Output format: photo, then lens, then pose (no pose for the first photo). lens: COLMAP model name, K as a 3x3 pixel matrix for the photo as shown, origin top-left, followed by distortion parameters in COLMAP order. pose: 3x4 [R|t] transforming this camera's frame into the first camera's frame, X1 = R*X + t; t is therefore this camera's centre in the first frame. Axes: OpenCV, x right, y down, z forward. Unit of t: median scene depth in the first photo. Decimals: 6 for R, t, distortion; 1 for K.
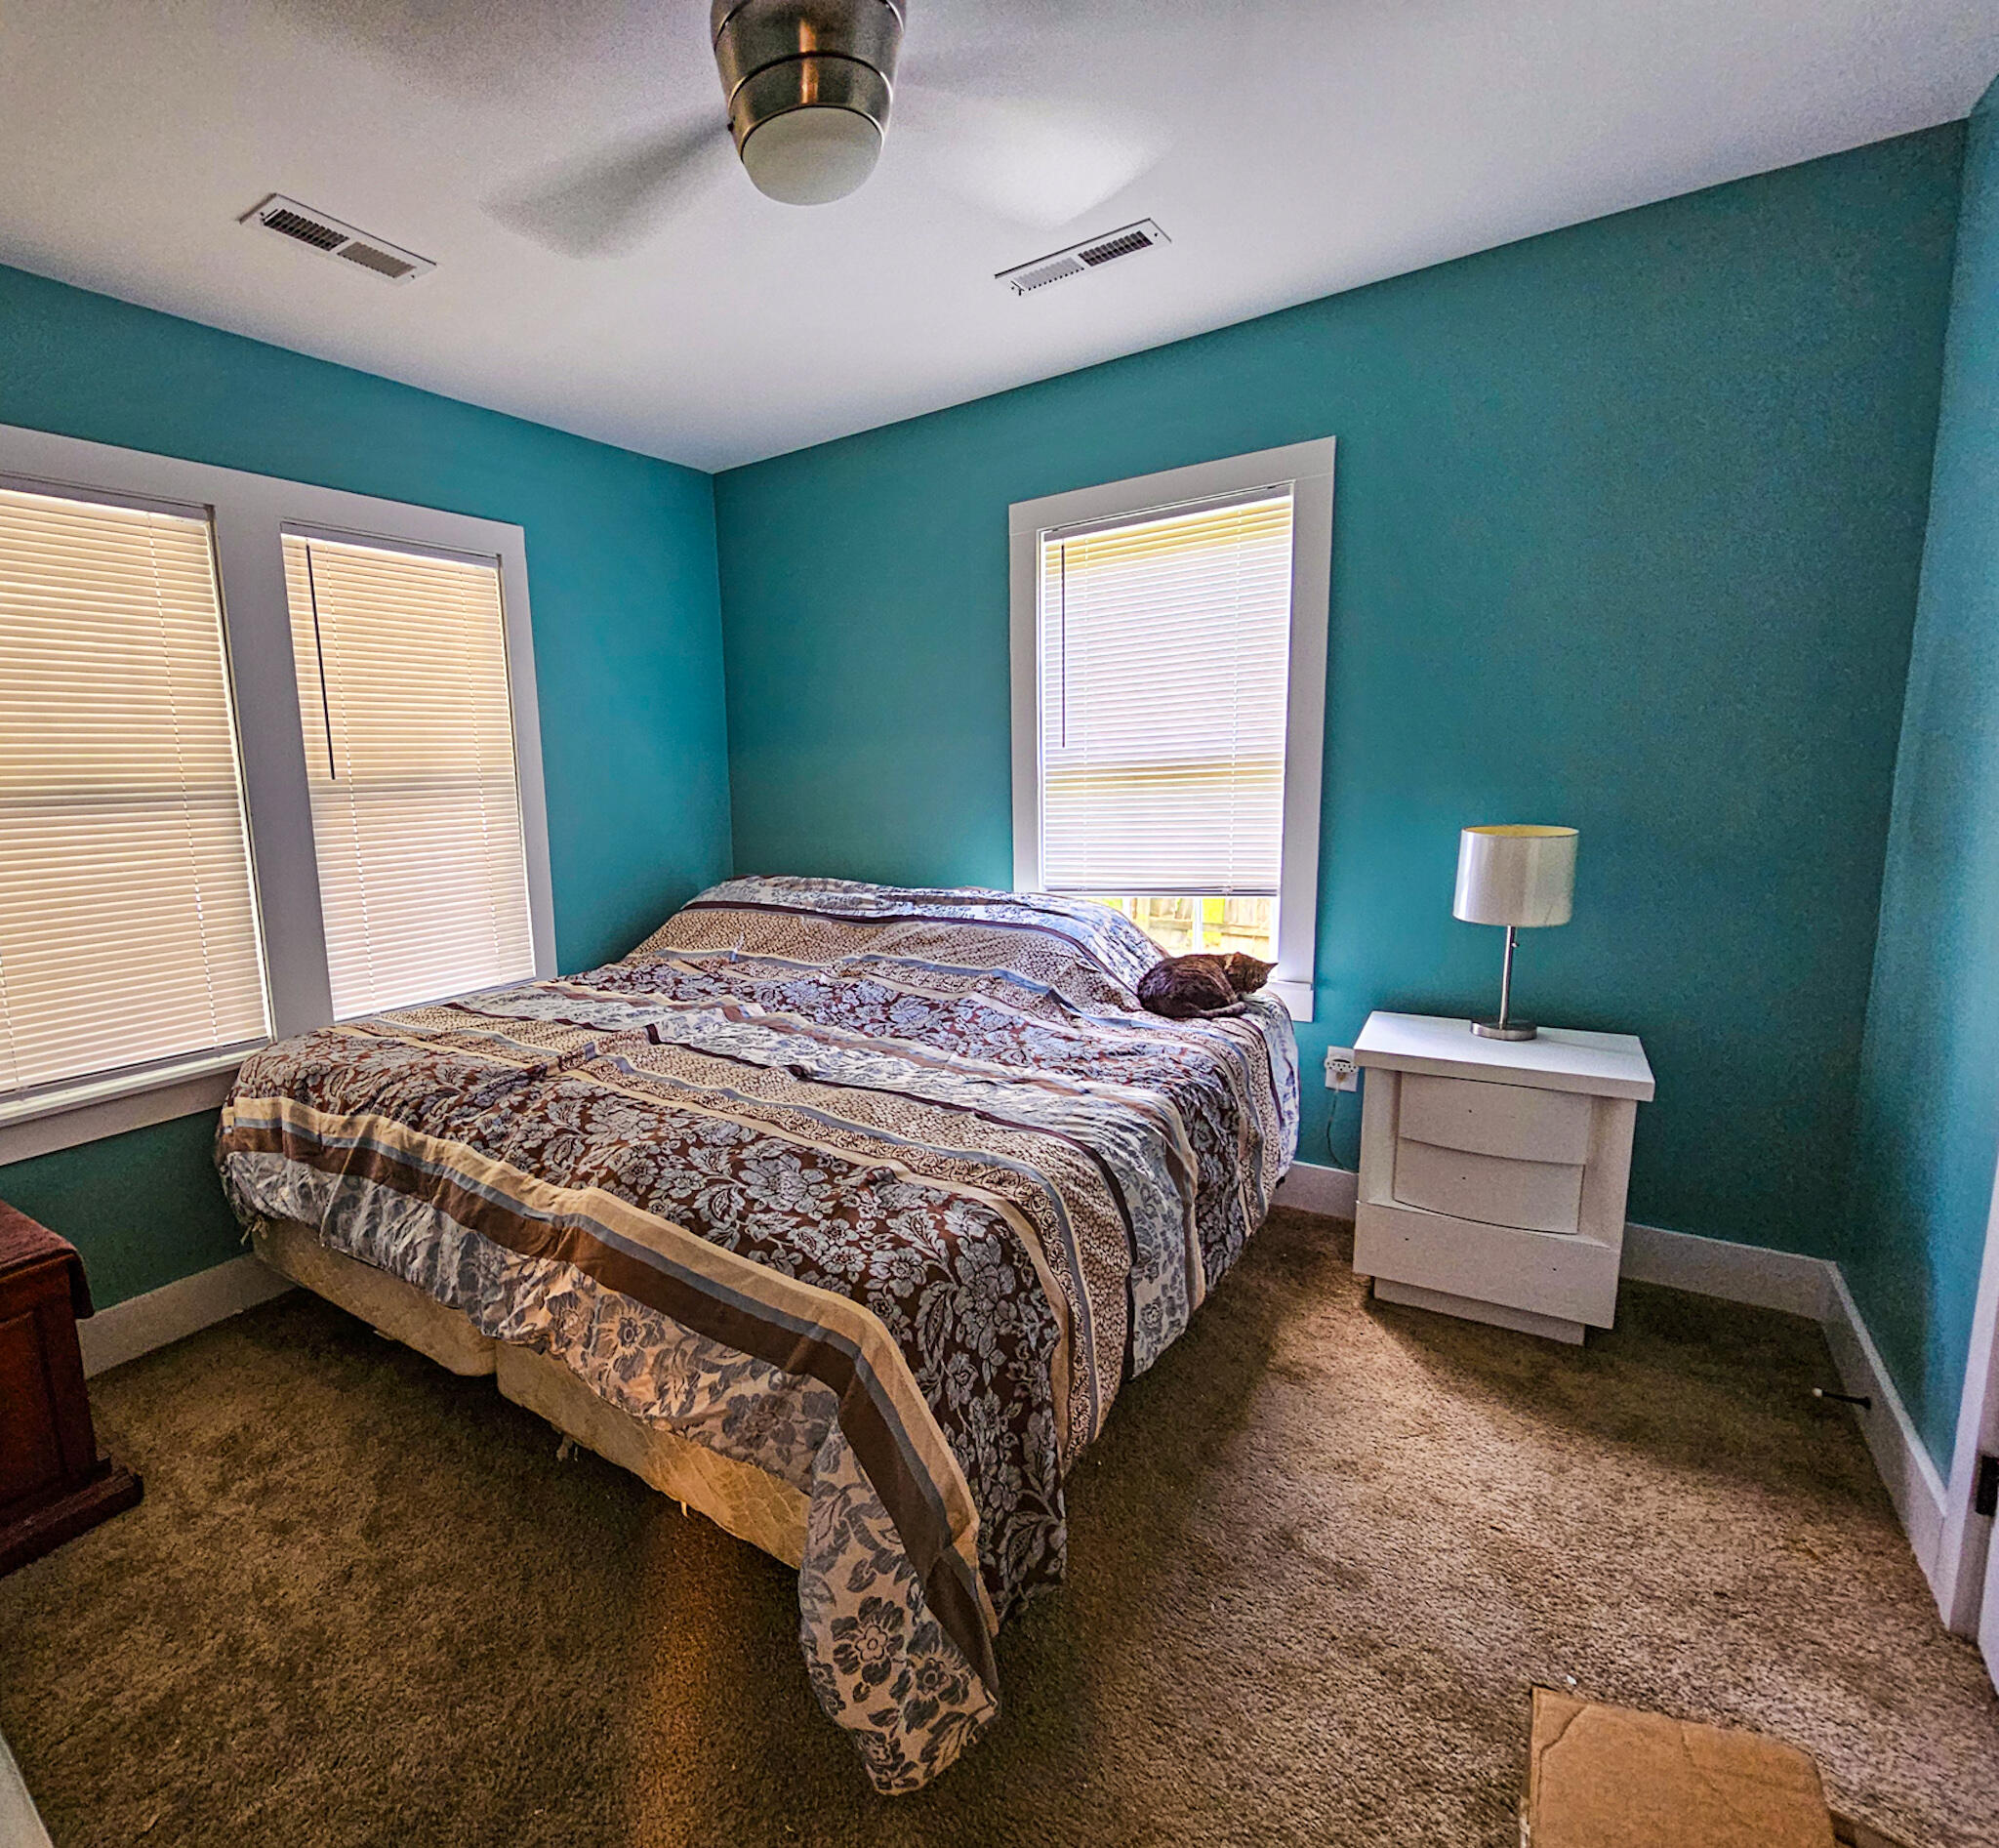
lens RADIAL K [[1006.4, 0, 761.6], [0, 1006.4, 926.8], [0, 0, 1]] dist [0.000452, -0.000752]
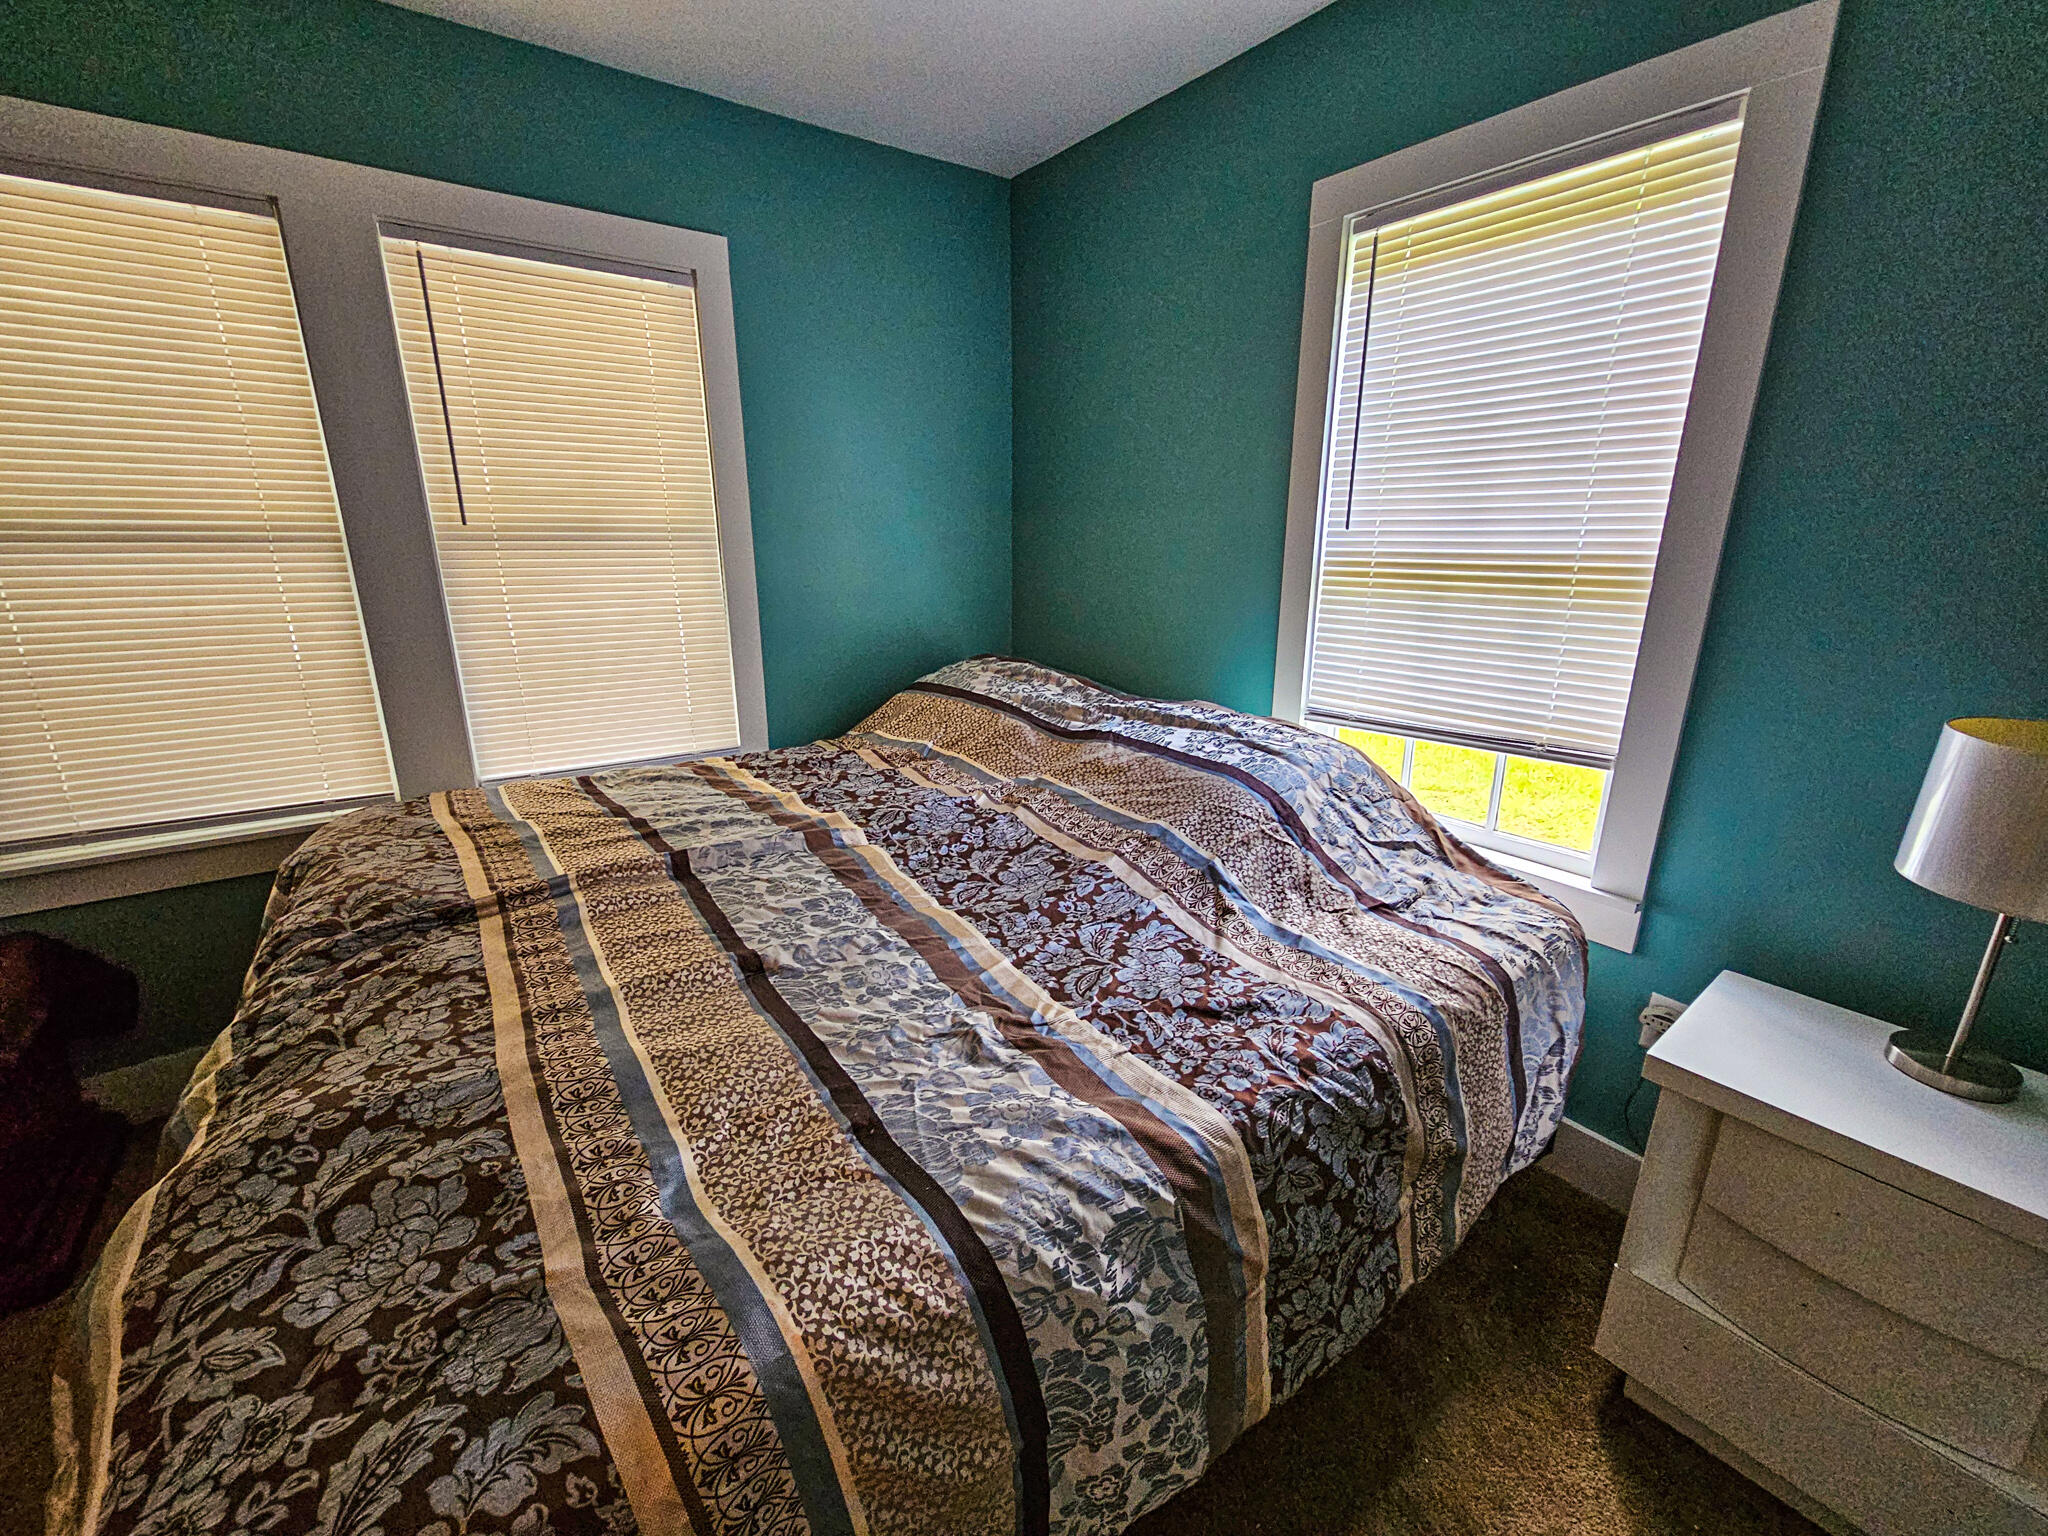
lens RADIAL K [[836.2, 0, 1026.5], [0, 836.2, 767.6], [0, 0, 1]] dist [-0.000925, 0.000348]
pose [[0.962577, 0.121130, -0.242432, 0.354908], [-0.088065, 0.985813, 0.142892, -0.103910], [0.256301, -0.116194, 0.959588, 0.466010]]
